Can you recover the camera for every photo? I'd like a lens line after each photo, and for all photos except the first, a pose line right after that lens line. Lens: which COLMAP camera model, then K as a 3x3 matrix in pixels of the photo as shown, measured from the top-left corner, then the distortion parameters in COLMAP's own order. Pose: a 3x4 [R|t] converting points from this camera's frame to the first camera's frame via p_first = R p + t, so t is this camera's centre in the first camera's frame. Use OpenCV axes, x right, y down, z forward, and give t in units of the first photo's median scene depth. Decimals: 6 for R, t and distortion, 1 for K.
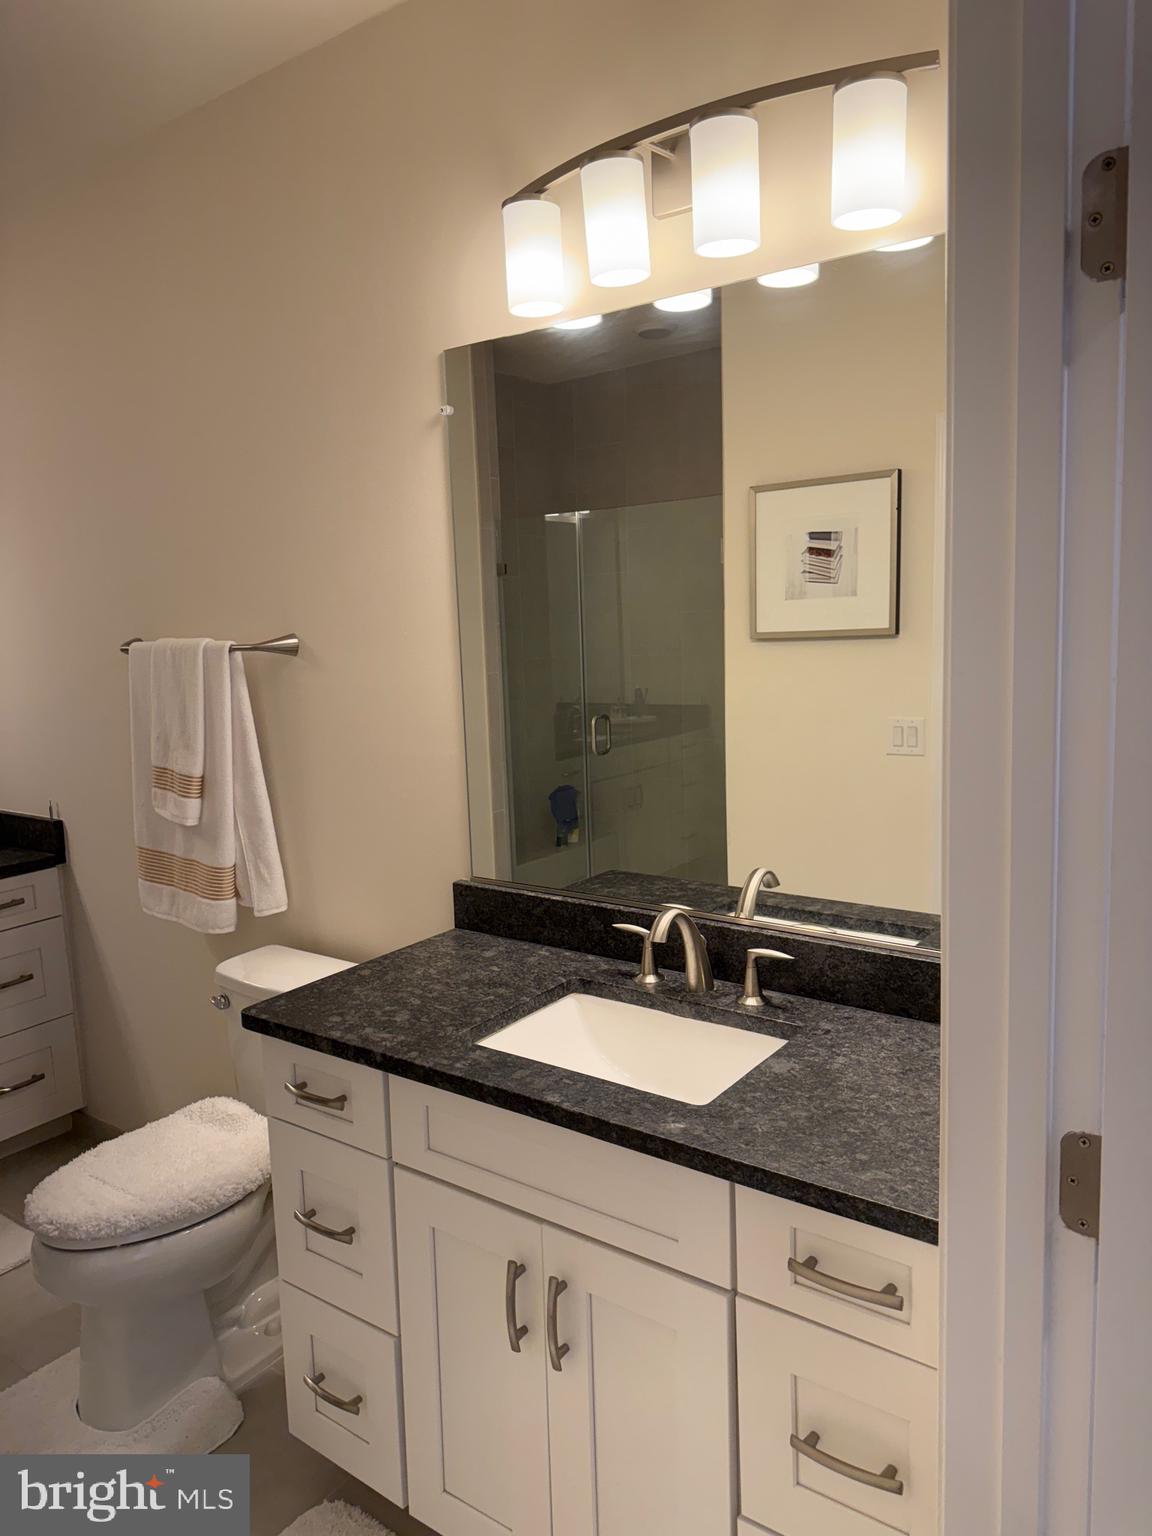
lens RADIAL K [[1084.4, 0, 569.2], [0, 1084.4, 769.1], [0, 0, 1]] dist [0.027496, -0.042087]
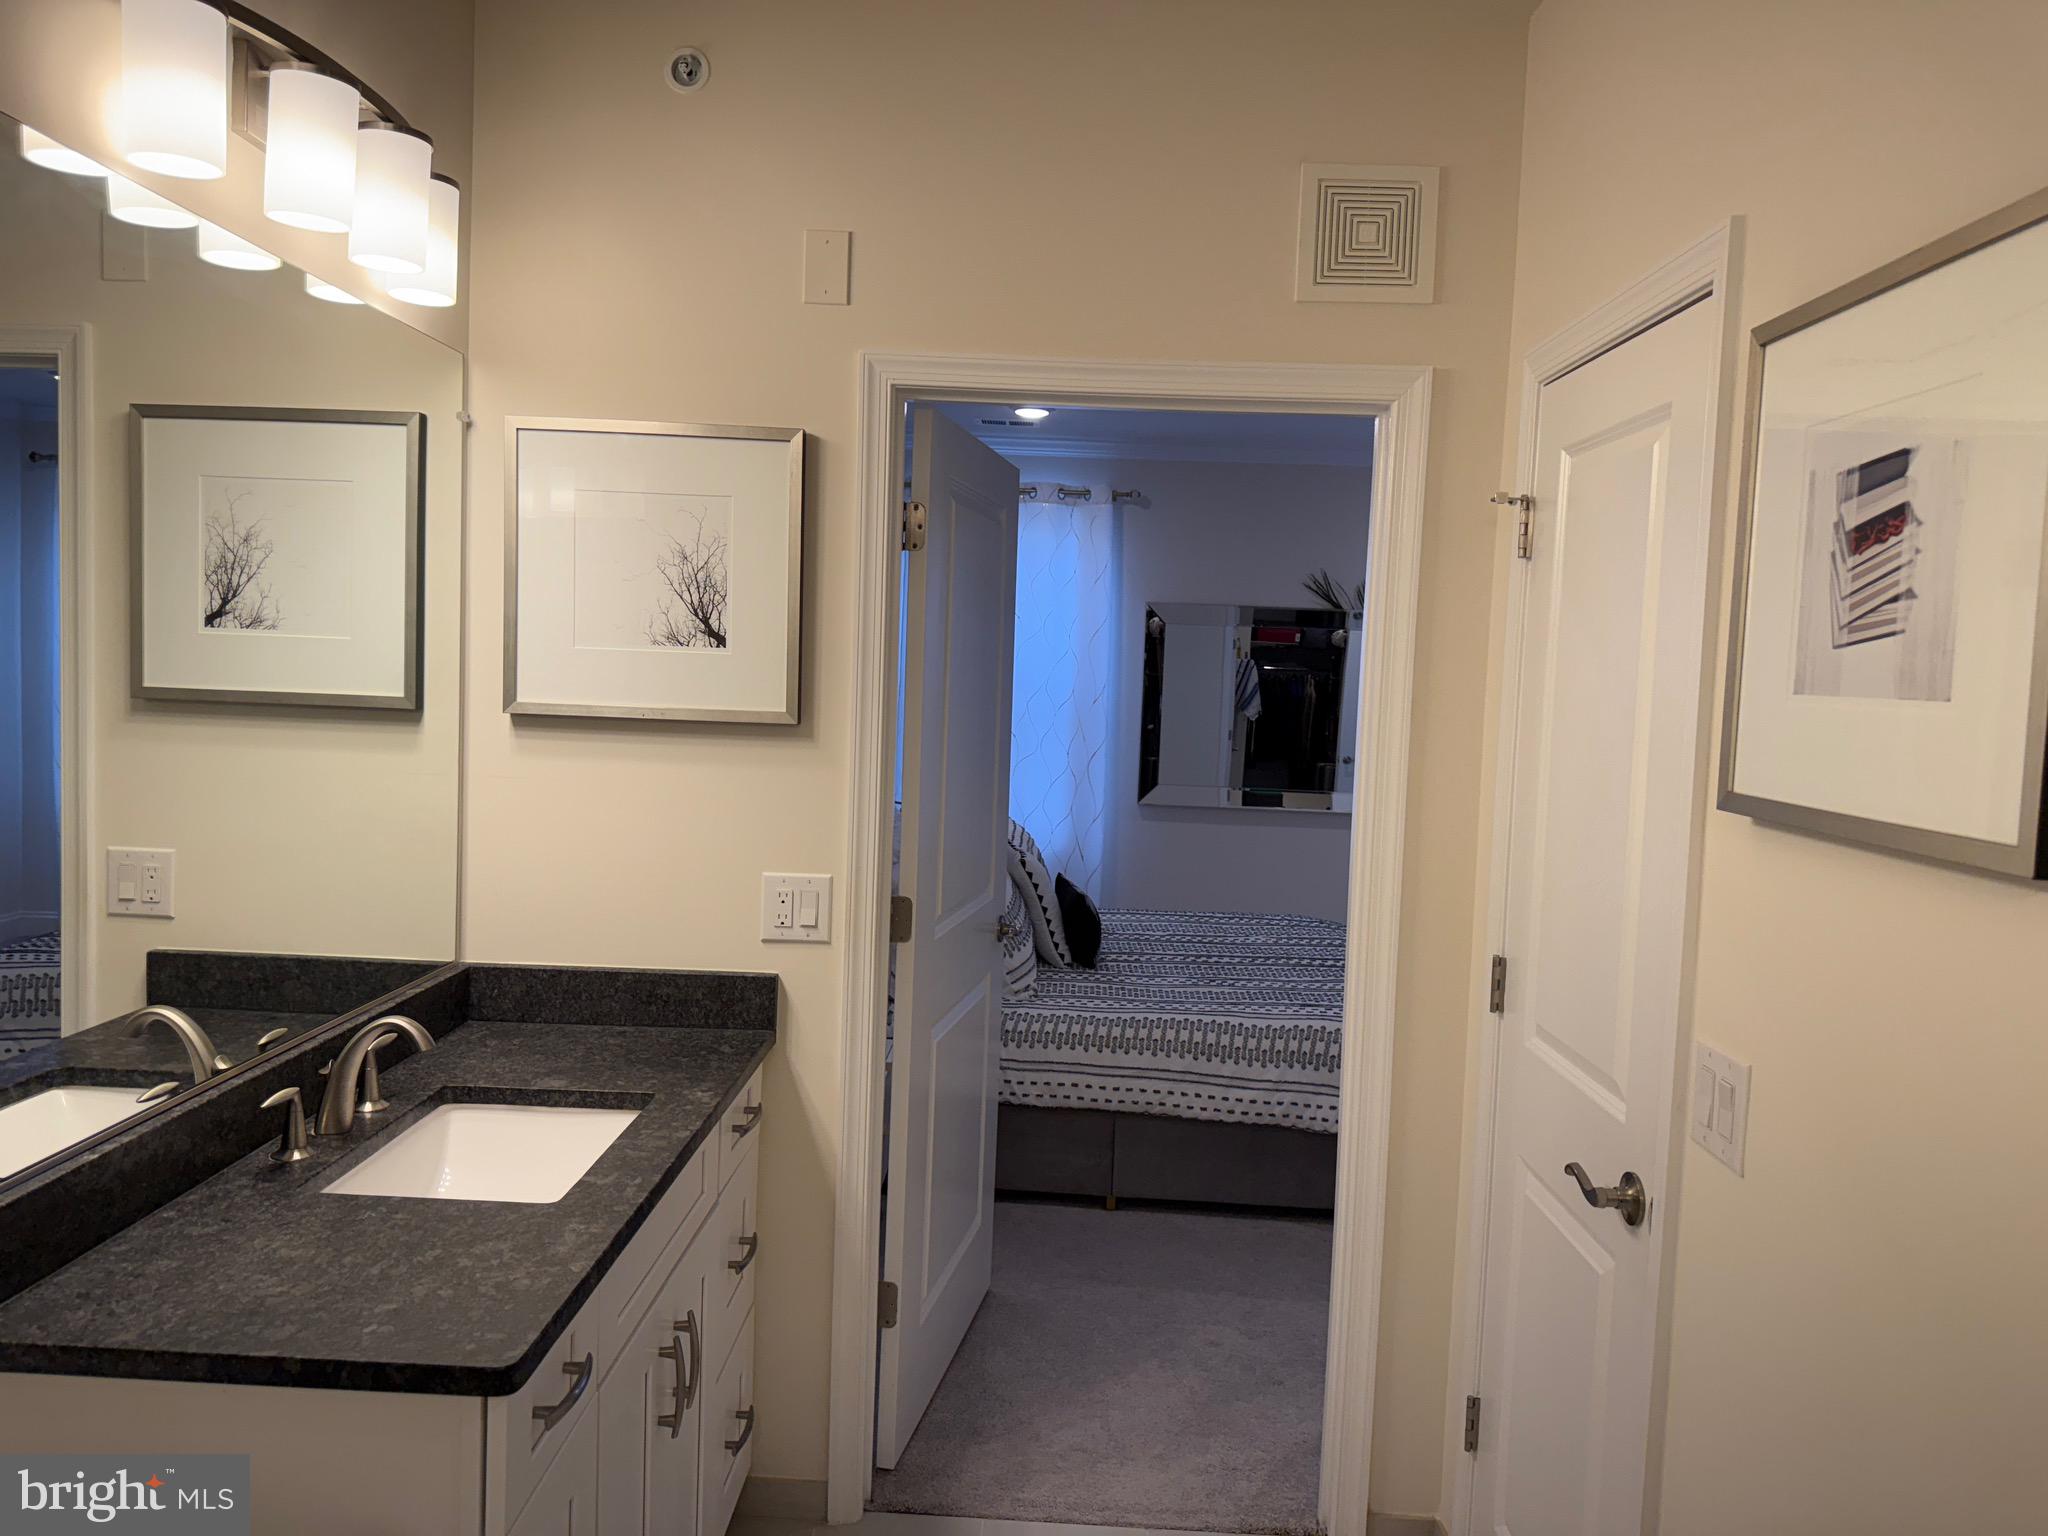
lens RADIAL K [[1424.4, 0, 1029.2], [0, 1424.4, 760.9], [0, 0, 1]] dist [0.117912, -0.198201]
pose [[-0.581281, -0.035875, 0.812912, -1.068239], [0.108212, 0.986746, 0.120925, -0.140290], [-0.806476, 0.158258, -0.569694, 1.207638]]
